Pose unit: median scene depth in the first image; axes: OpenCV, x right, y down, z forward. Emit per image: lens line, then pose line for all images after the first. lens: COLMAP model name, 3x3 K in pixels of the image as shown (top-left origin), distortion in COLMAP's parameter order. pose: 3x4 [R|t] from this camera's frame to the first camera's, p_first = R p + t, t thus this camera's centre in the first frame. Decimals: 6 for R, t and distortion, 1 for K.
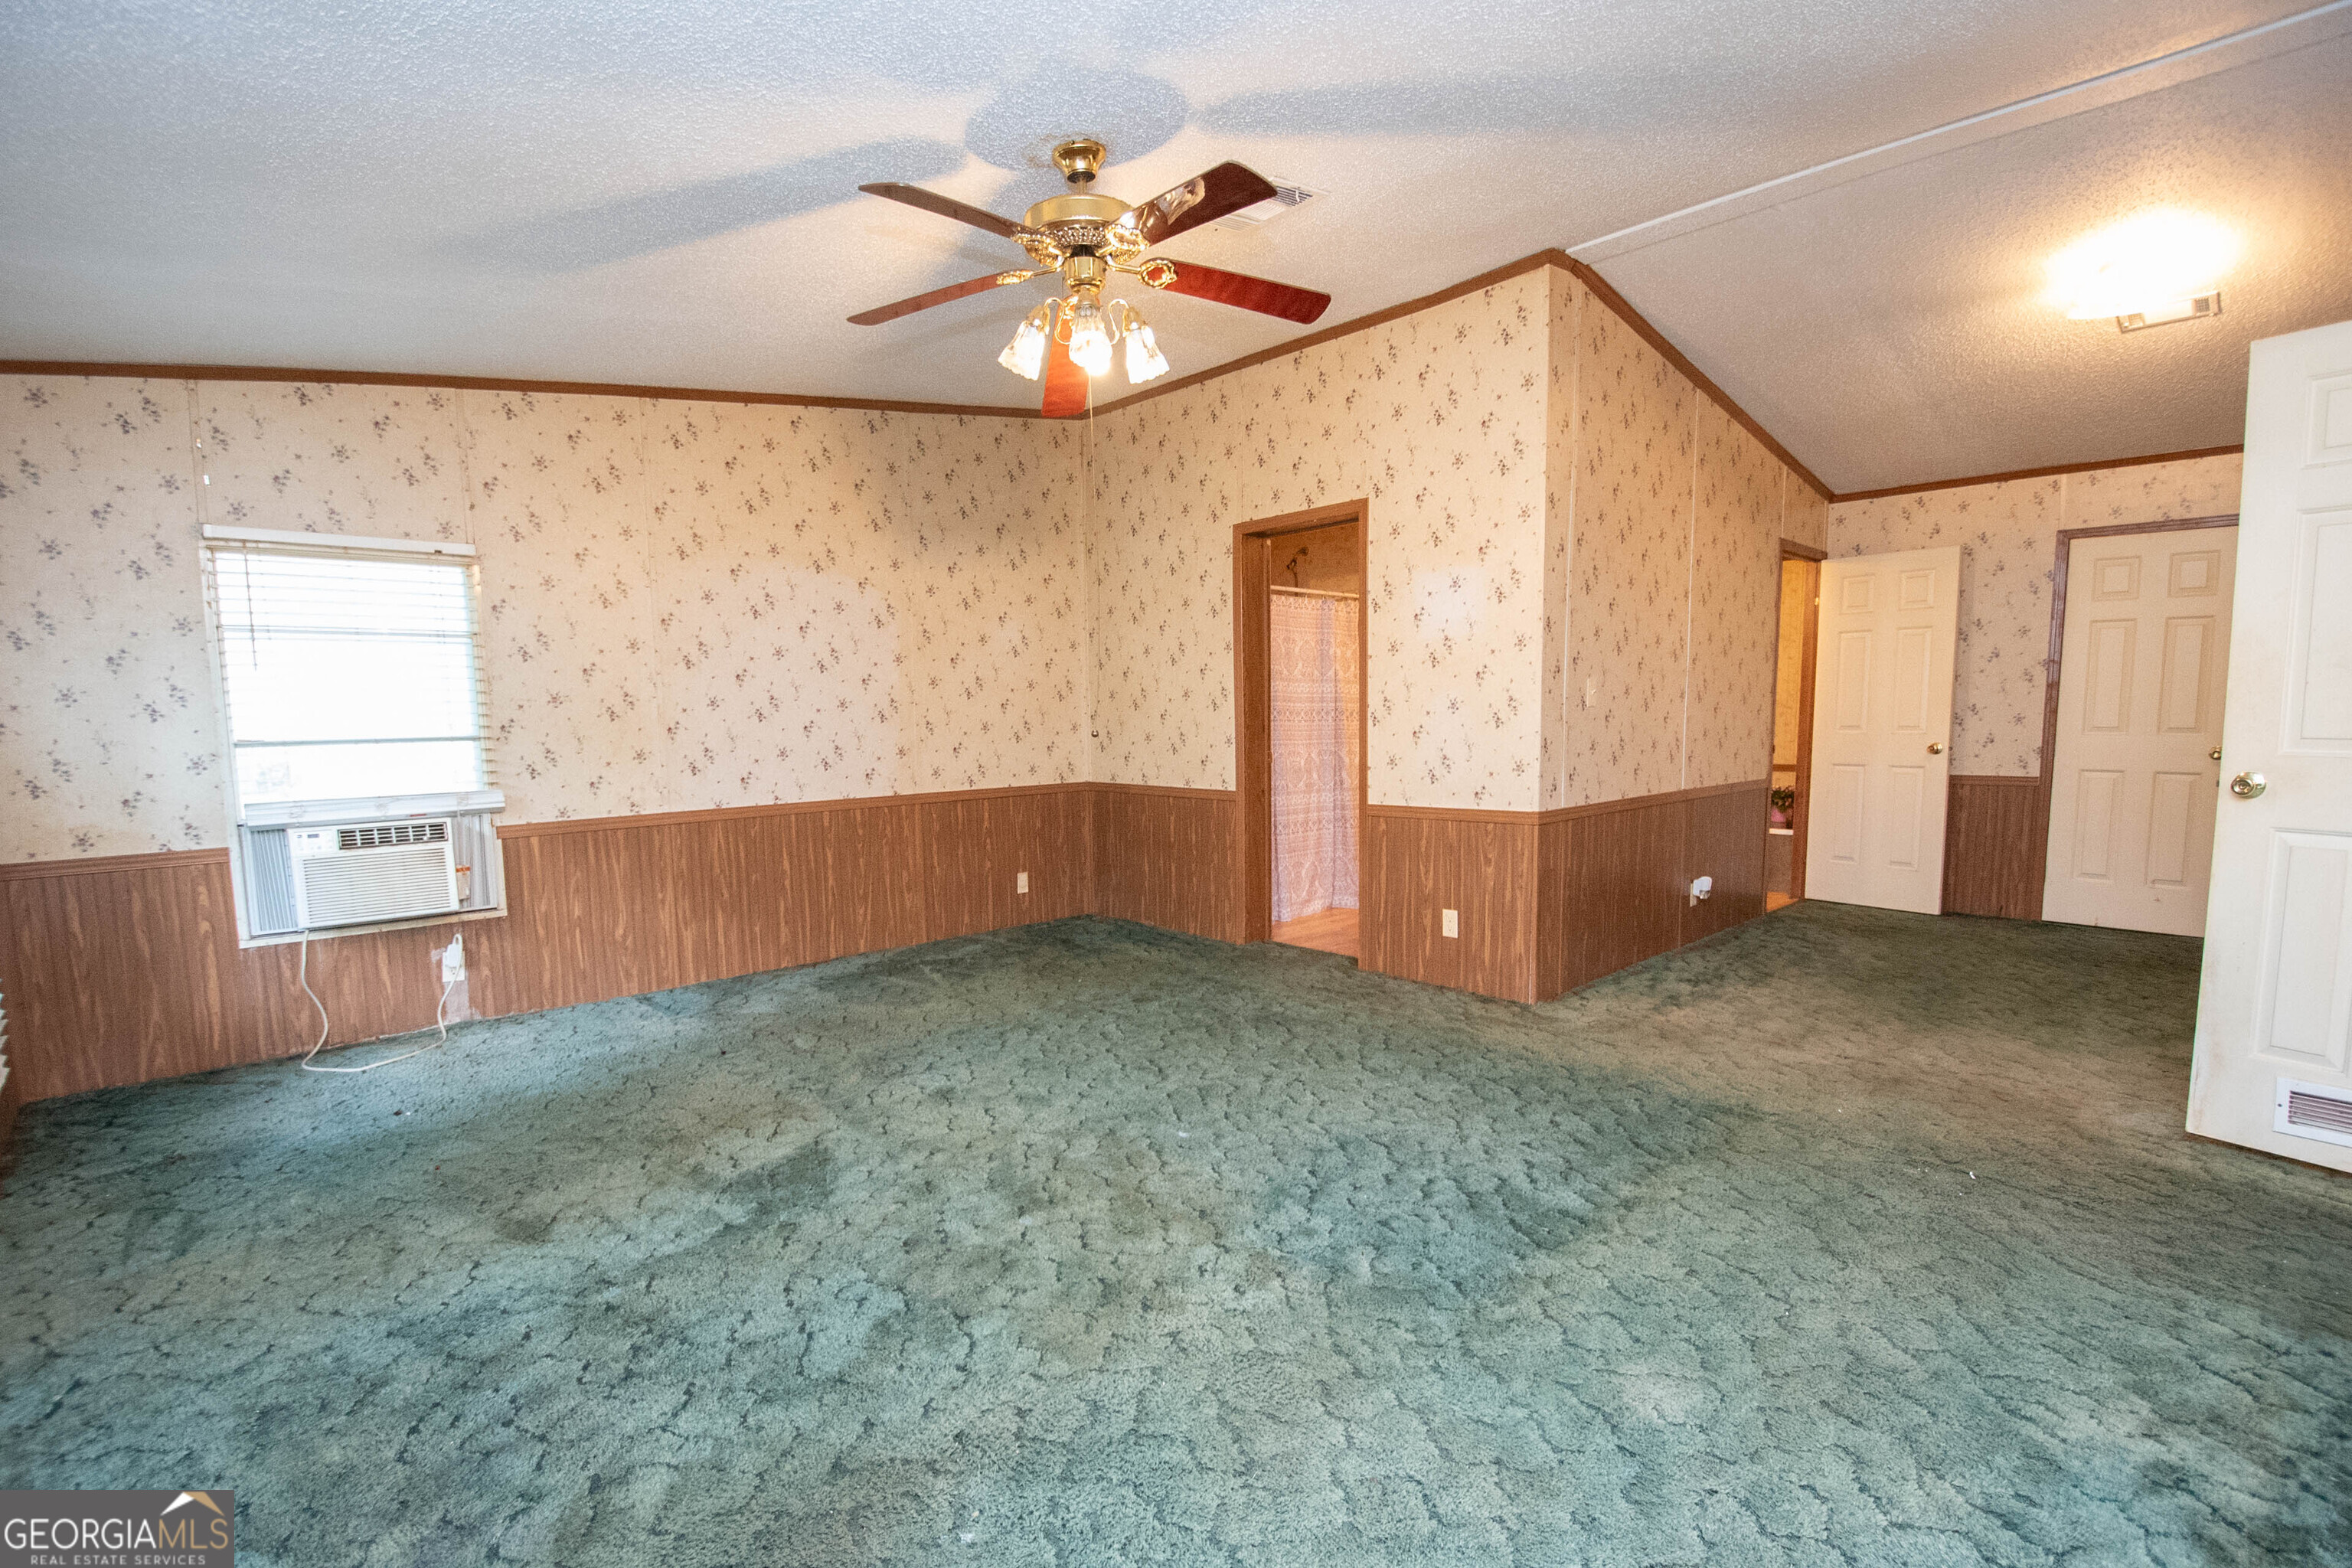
lens RADIAL K [[1012.3, 0, 1209.1], [0, 1012.3, 812.8], [0, 0, 1]] dist [0.012931, -0.023102]
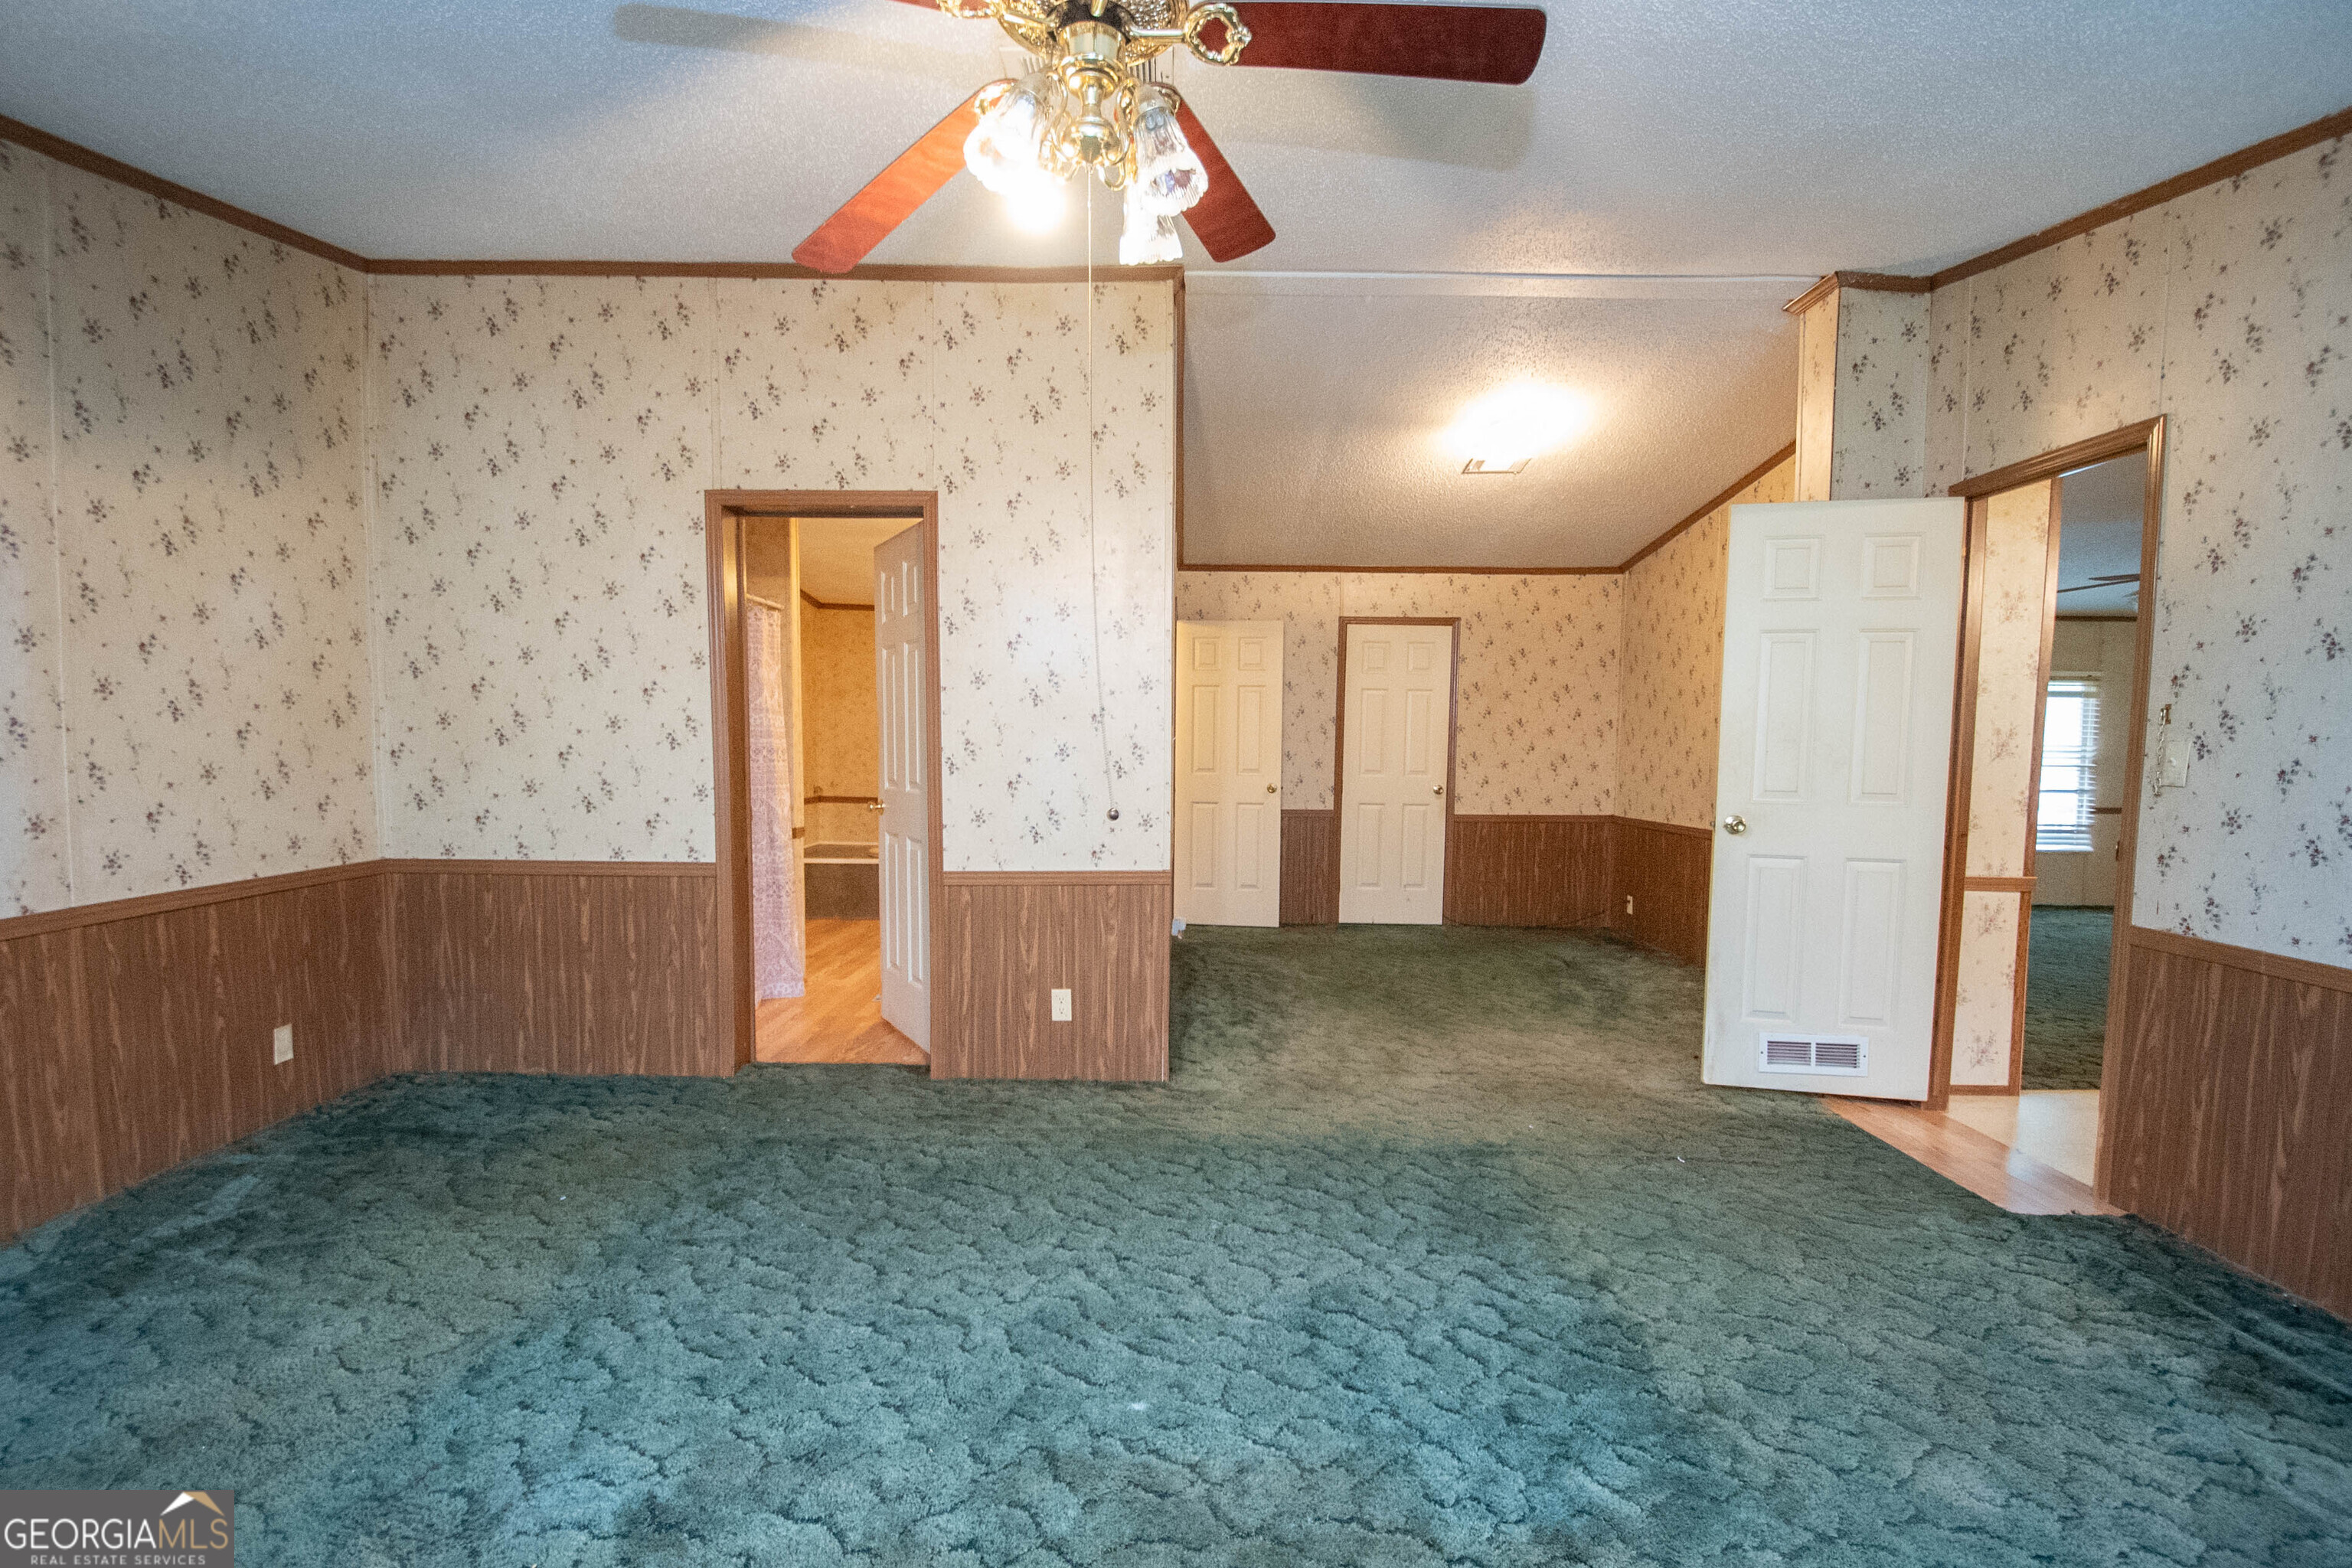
lens RADIAL K [[1023.7, 0, 1178.2], [0, 1023.7, 815.4], [0, 0, 1]] dist [0.014279, -0.022541]
pose [[0.712981, -0.030504, 0.700519, -0.267432], [0.049554, 0.998747, -0.006946, -0.036536], [-0.699430, 0.039666, 0.713599, 0.278778]]
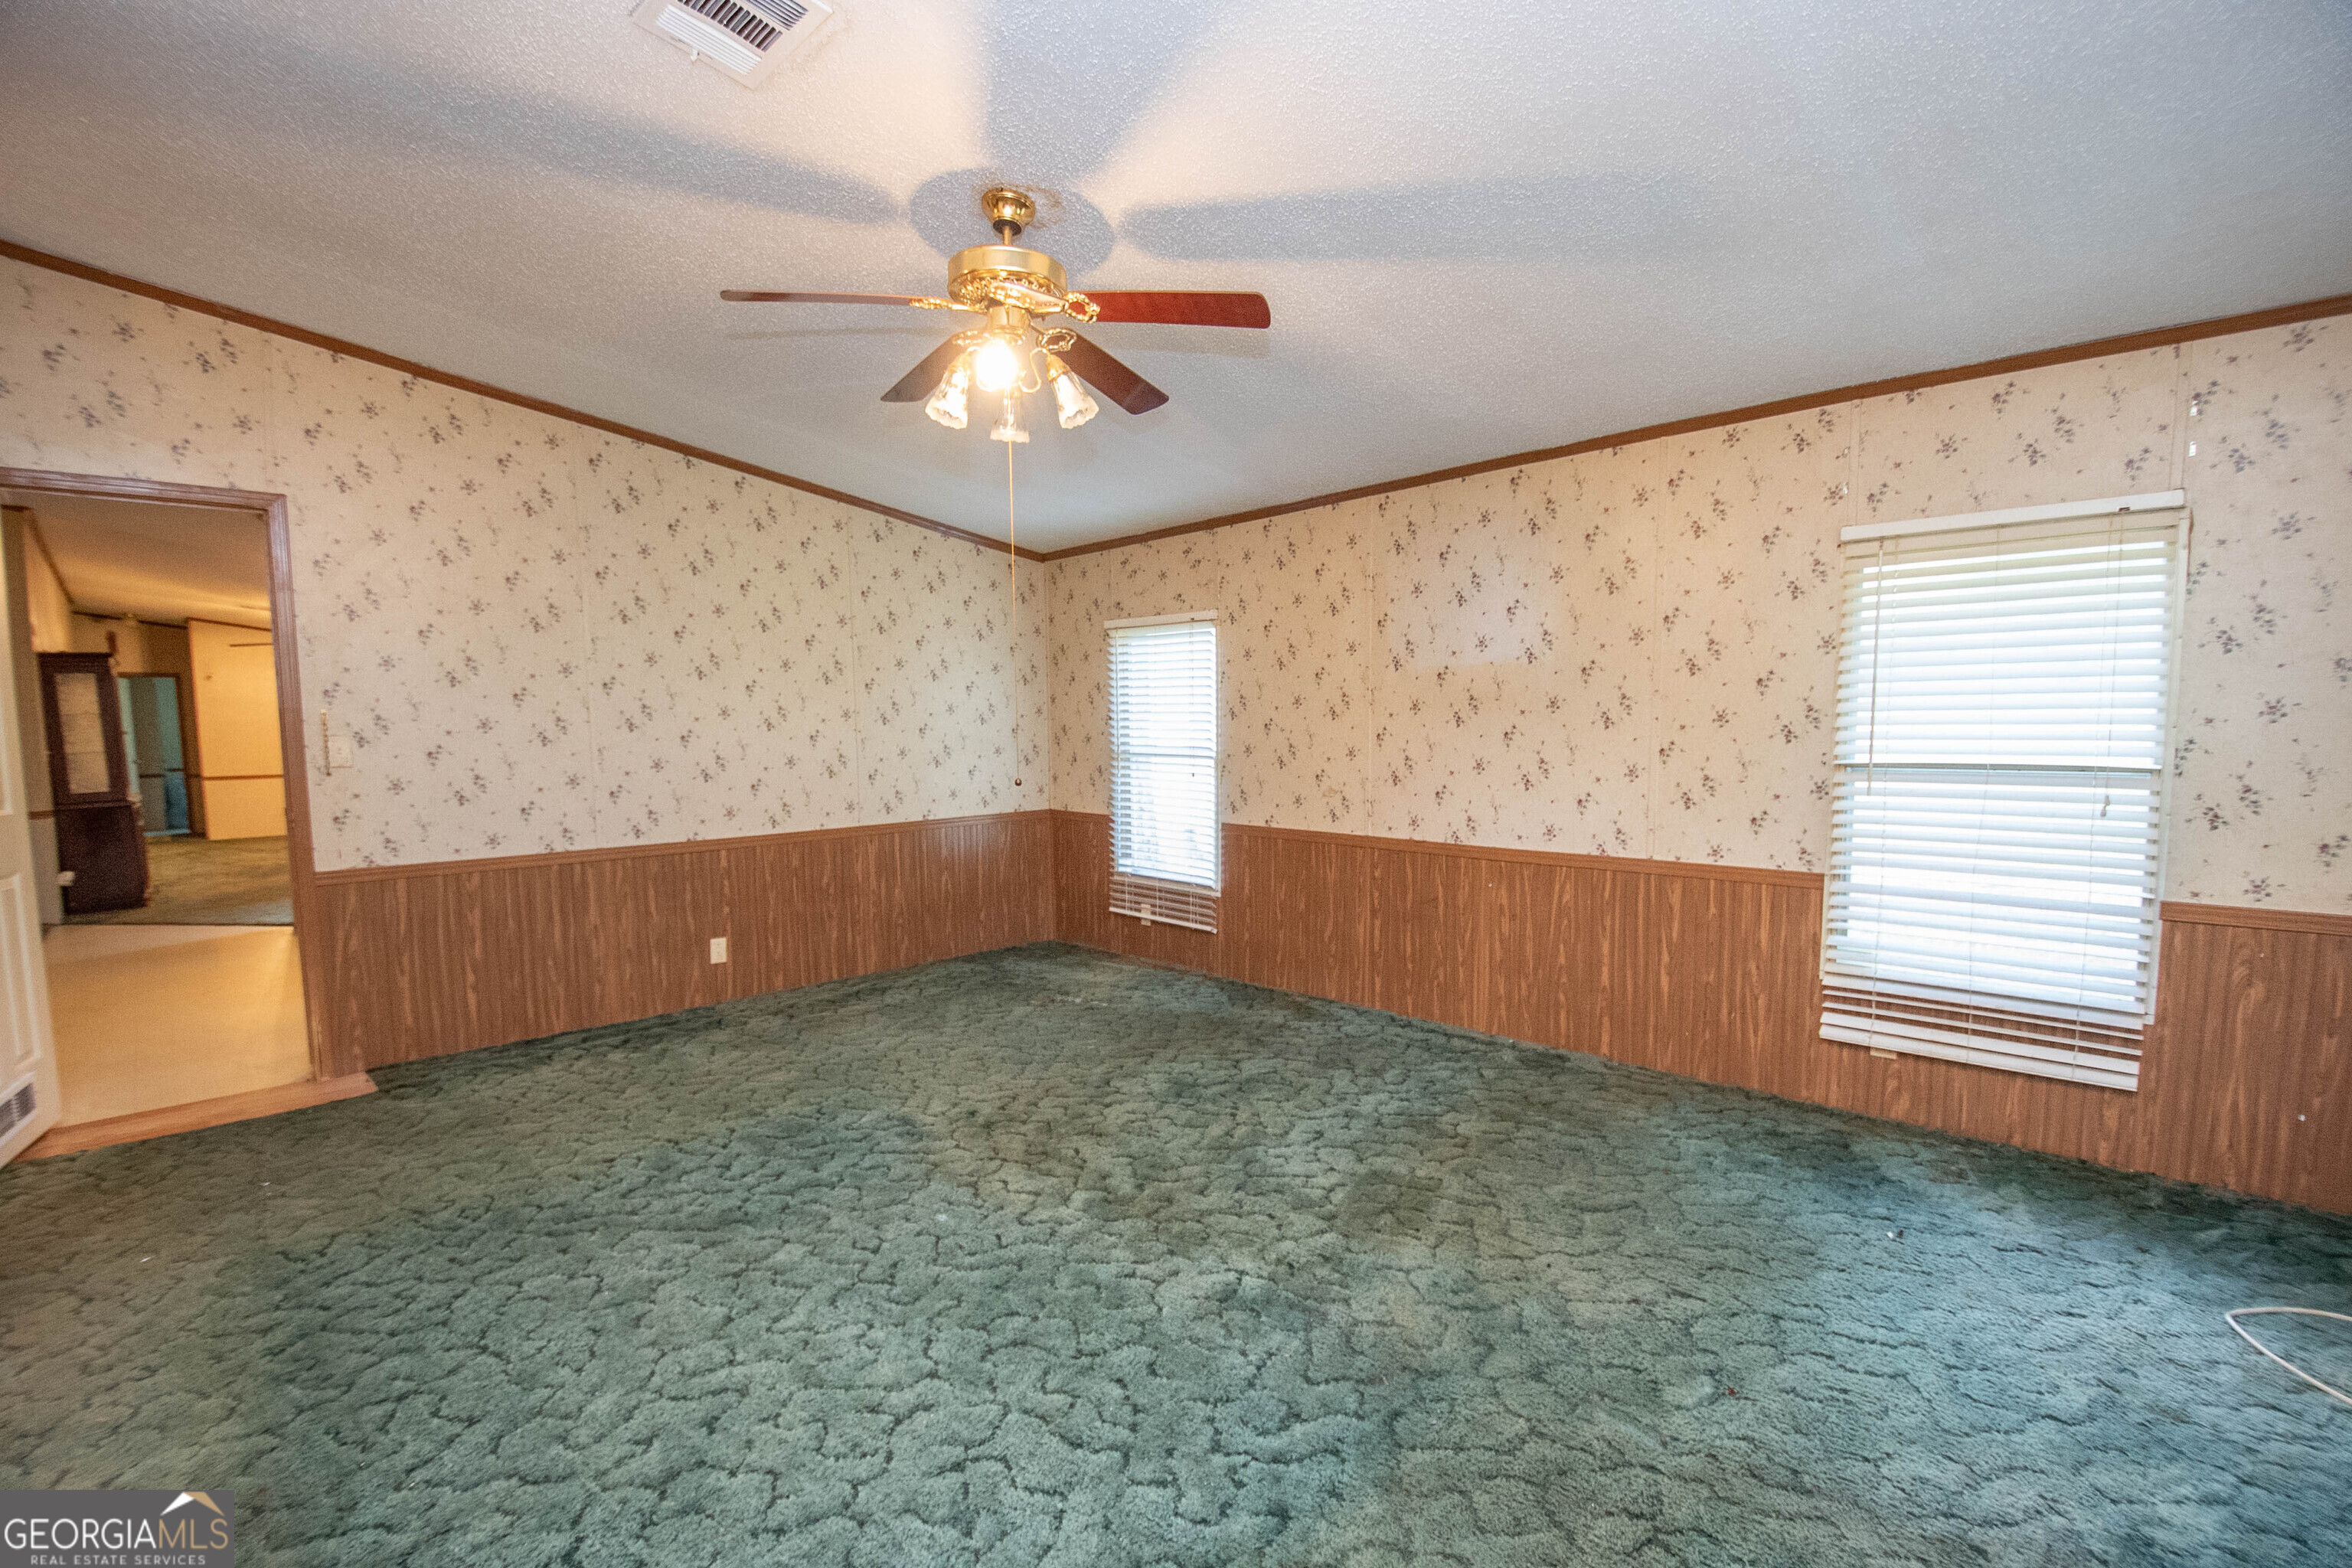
lens RADIAL K [[1023.7, 0, 1178.2], [0, 1023.7, 815.4], [0, 0, 1]] dist [0.014279, -0.022541]
pose [[-0.999851, 0.017229, -0.000493, -0.146001], [0.016836, 0.982362, 0.186230, -0.128910], [0.003693, 0.186194, -0.982506, 1.072253]]
